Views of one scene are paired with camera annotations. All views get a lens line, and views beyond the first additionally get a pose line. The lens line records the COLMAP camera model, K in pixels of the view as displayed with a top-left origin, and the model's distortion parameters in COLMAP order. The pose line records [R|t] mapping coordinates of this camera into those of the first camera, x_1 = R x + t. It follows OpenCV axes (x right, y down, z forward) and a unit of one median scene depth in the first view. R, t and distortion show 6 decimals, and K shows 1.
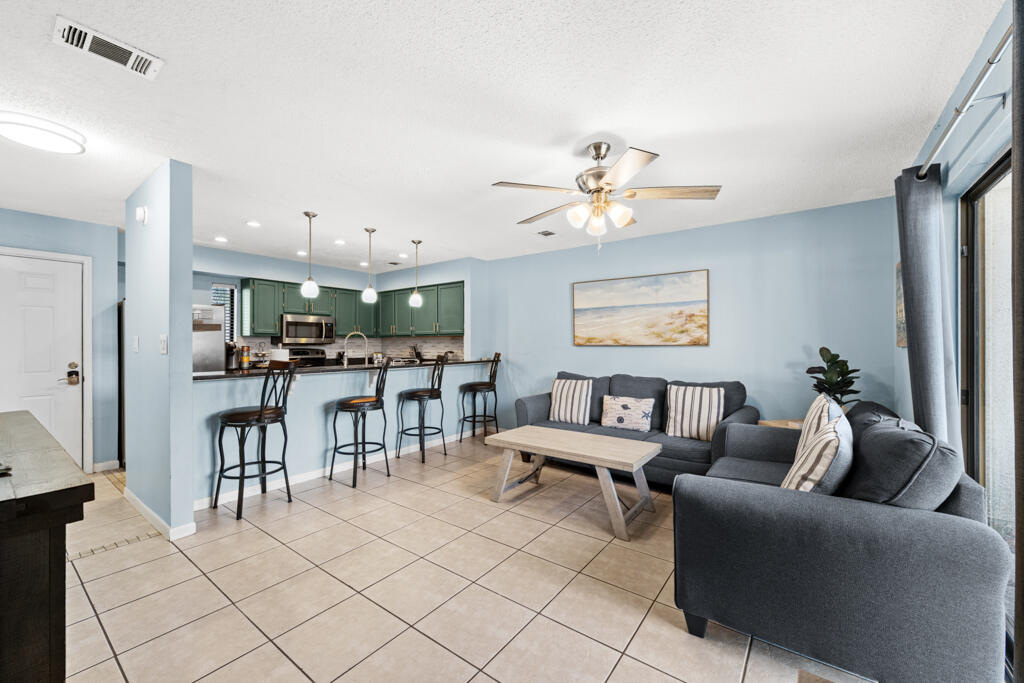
lens RADIAL K [[400.7, 0, 515.9], [0, 400.7, 343.3], [0, 0, 1]] dist [-0.000960, 0.000192]
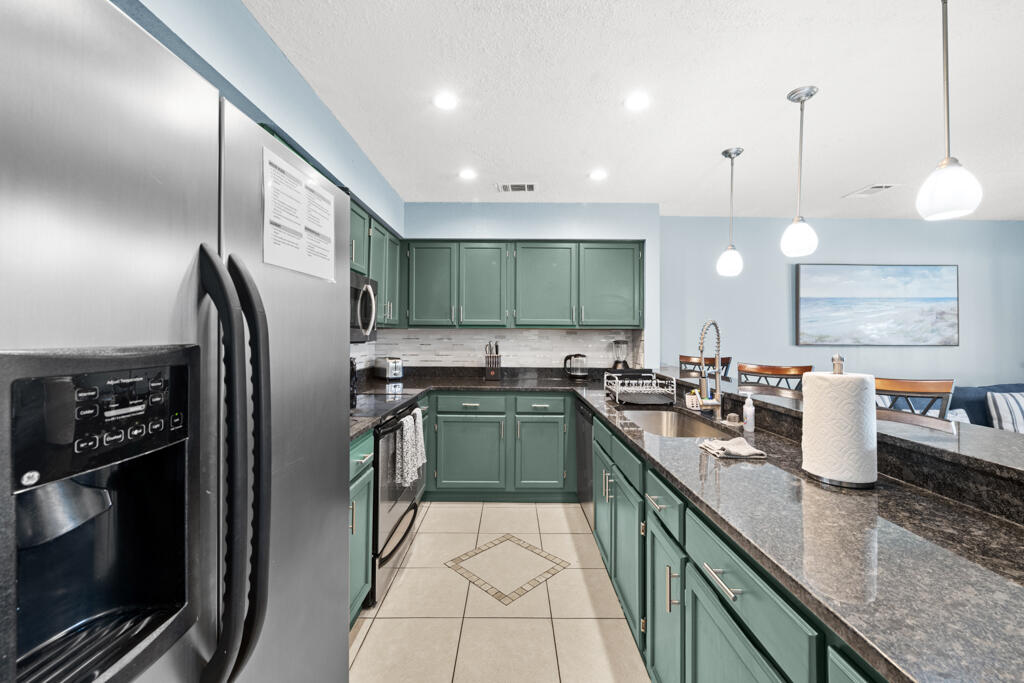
lens RADIAL K [[400.7, 0, 515.9], [0, 400.7, 343.3], [0, 0, 1]] dist [-0.000960, 0.000192]
pose [[0.798207, 0.006260, 0.602351, -0.917902], [-0.006659, 0.999977, -0.001567, 0.007737], [-0.602347, -0.002760, 0.798230, 0.874688]]
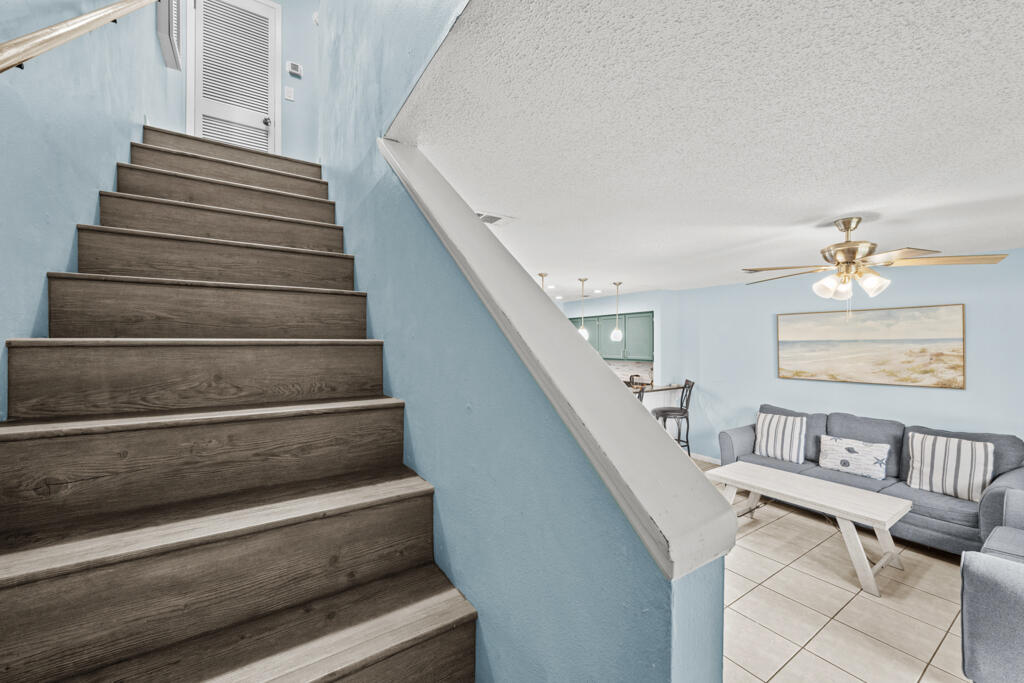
lens RADIAL K [[400.7, 0, 515.9], [0, 400.7, 343.3], [0, 0, 1]] dist [-0.000960, 0.000192]
pose [[0.940513, -0.002906, -0.339746, -0.155747], [0.003391, 0.999994, 0.000834, -0.101150], [0.339741, -0.001937, 0.940517, -0.177130]]
